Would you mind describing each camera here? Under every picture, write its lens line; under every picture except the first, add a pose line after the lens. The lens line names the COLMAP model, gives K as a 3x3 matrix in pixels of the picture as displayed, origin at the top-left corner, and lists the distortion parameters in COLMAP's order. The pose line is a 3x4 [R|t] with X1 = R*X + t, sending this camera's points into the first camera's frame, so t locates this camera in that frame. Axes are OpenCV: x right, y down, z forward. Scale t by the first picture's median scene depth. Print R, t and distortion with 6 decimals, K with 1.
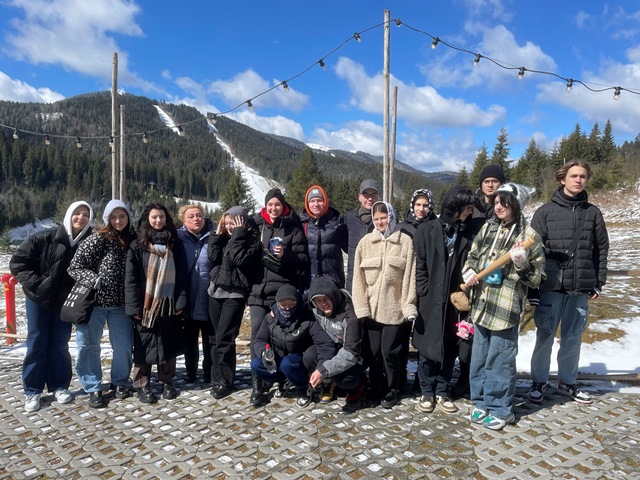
lens RADIAL K [[483.1, 0, 322.8], [0, 483.1, 234.9], [0, 0, 1]] dist [0.078813, -0.098932]
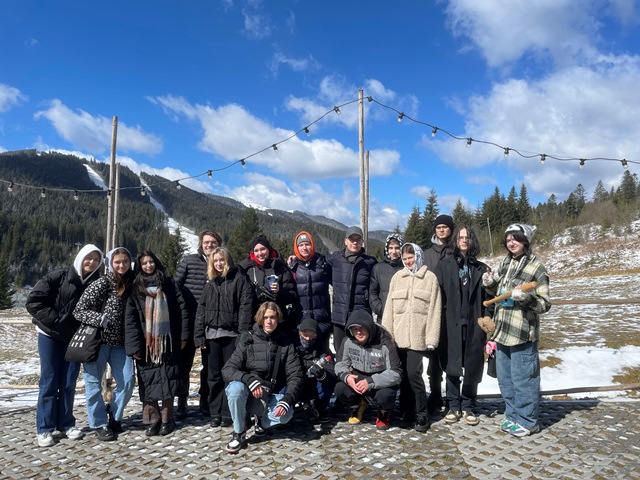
lens RADIAL K [[483.1, 0, 322.8], [0, 483.1, 234.9], [0, 0, 1]] dist [0.078813, -0.098932]
pose [[0.991736, -0.005060, 0.128193, -0.127353], [0.020540, 0.992595, -0.119720, 0.046275], [-0.126638, 0.121364, 0.984497, -0.150115]]
